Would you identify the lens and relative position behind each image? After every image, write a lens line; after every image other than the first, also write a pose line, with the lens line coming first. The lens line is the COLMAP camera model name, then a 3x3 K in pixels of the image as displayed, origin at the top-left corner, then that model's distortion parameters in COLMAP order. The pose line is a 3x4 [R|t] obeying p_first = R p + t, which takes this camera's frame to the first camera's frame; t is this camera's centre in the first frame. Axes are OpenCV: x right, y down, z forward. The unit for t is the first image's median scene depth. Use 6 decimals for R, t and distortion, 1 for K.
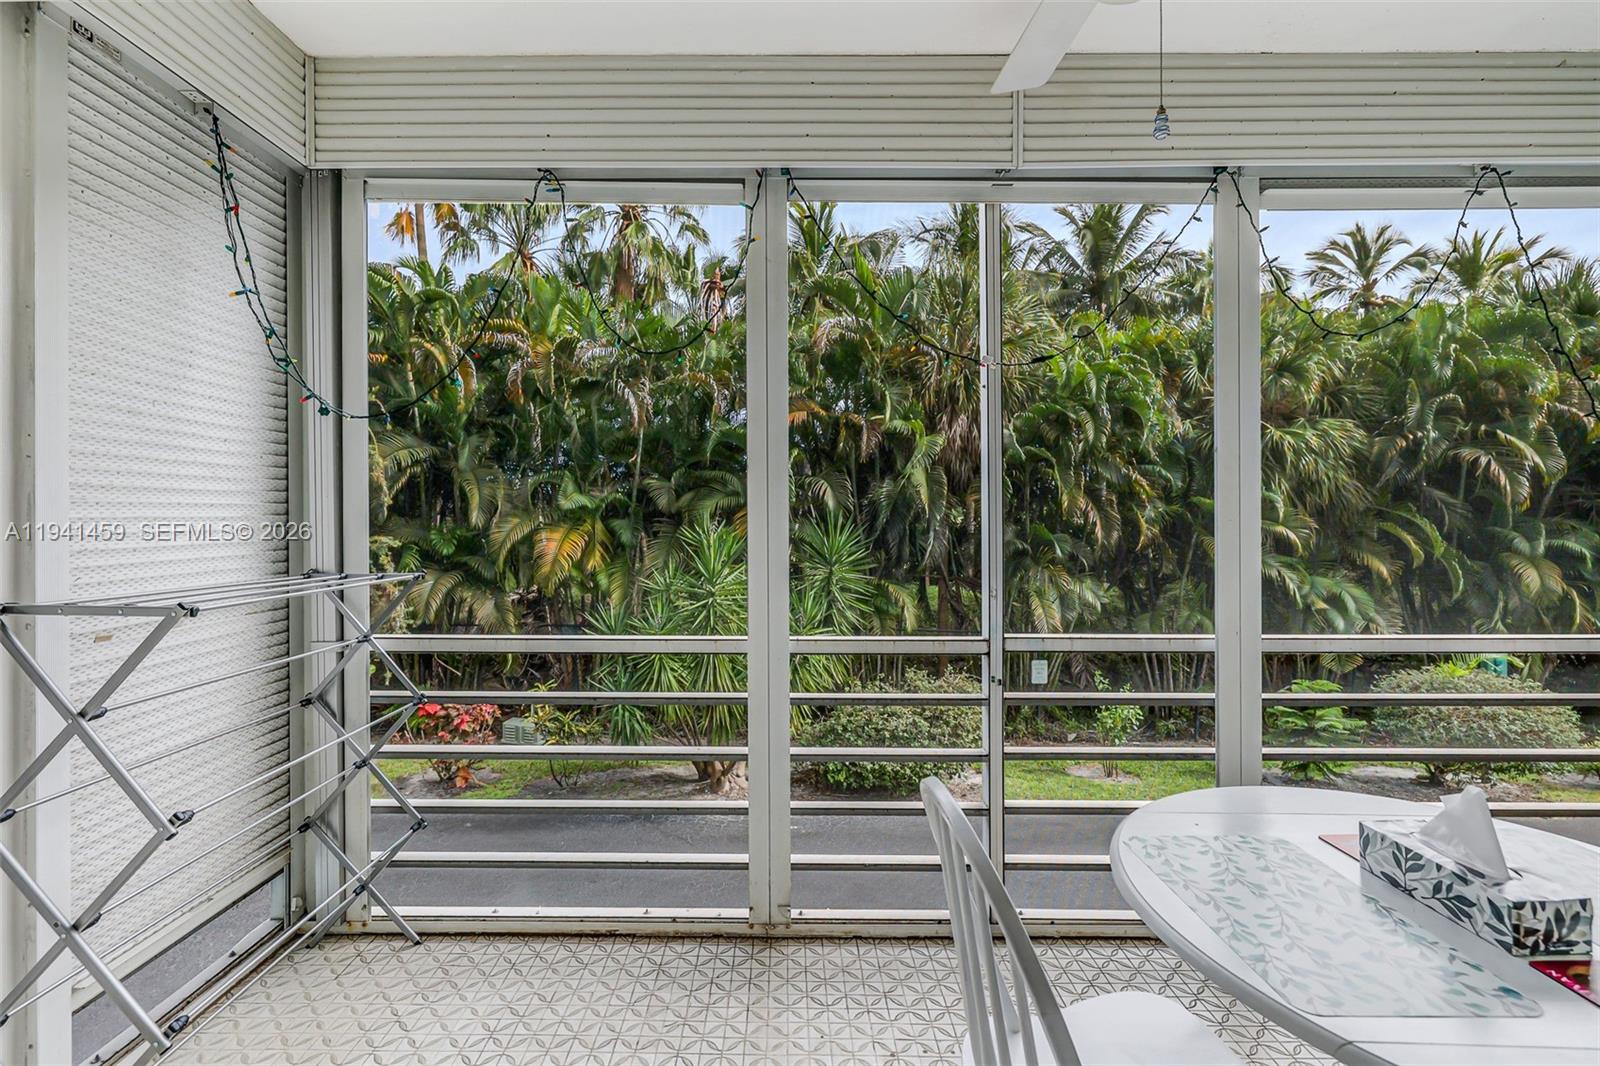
lens RADIAL K [[689.8, 0, 776.1], [0, 689.8, 513.9], [0, 0, 1]] dist [-0.002194, -0.000431]
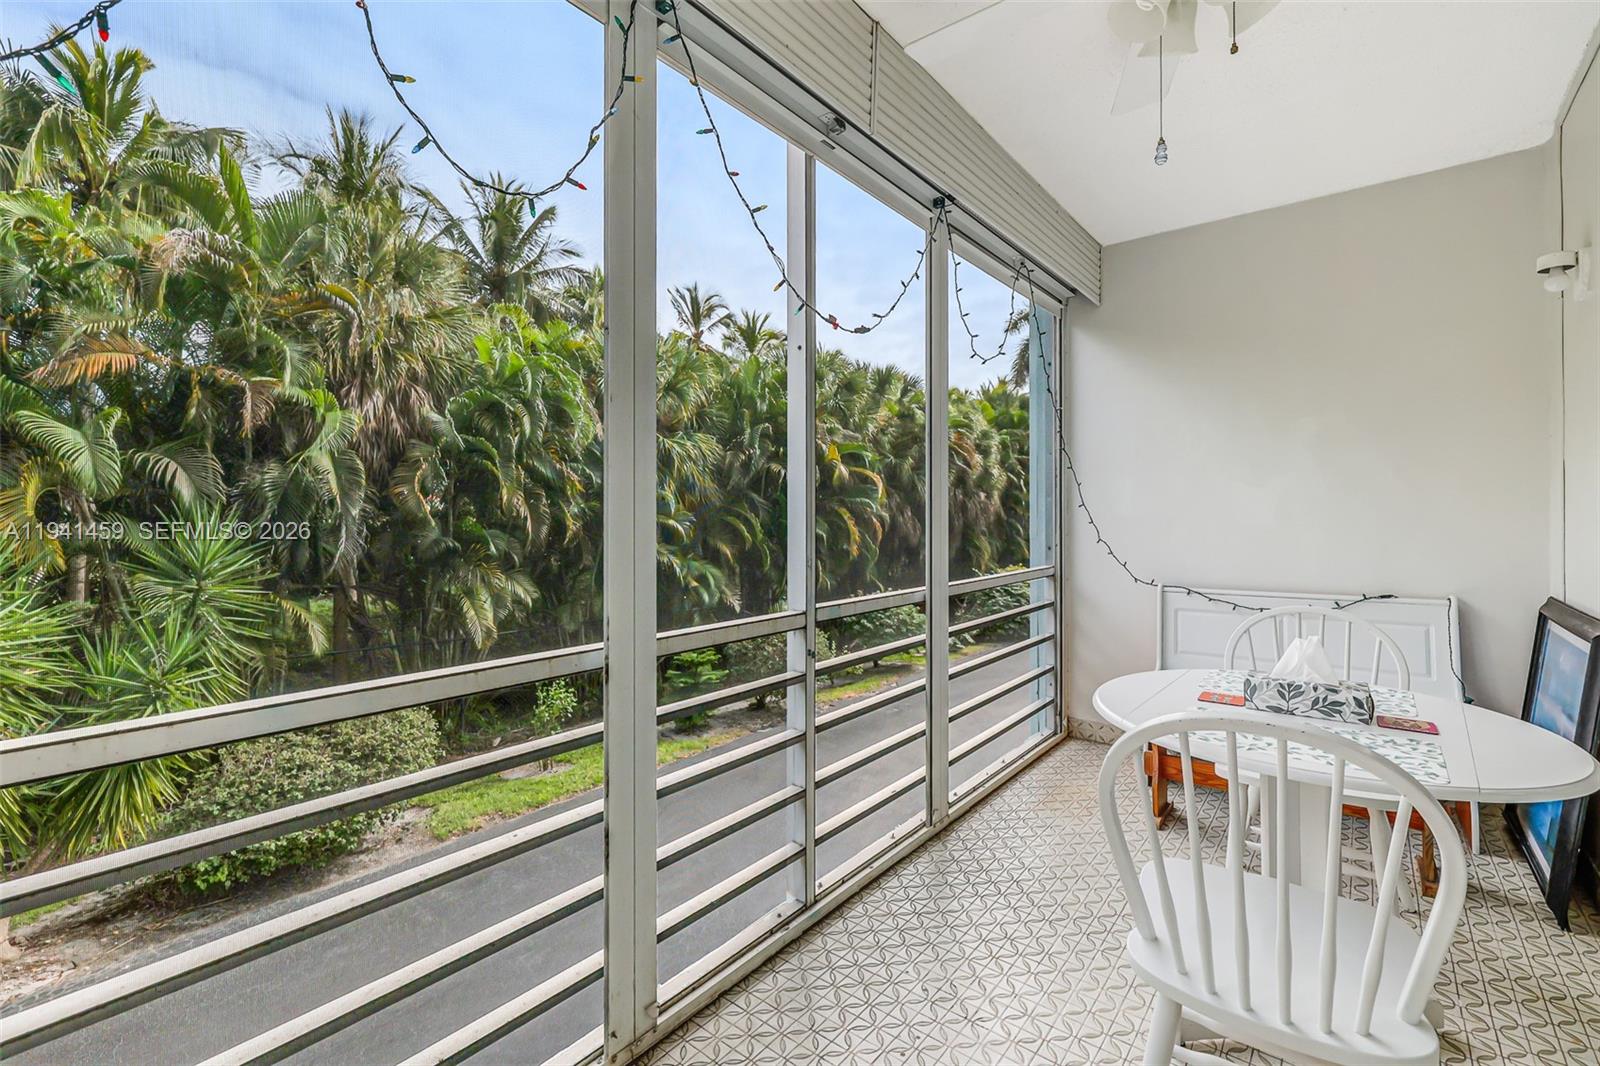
lens RADIAL K [[700.9, 0, 795.3], [0, 700.9, 509.5], [0, 0, 1]] dist [-0.001213, -0.000271]
pose [[0.627790, 0.003736, 0.778374, -0.079172], [0.001828, 0.999979, -0.006273, 0.007787], [-0.778381, 0.005361, 0.627770, 0.068248]]
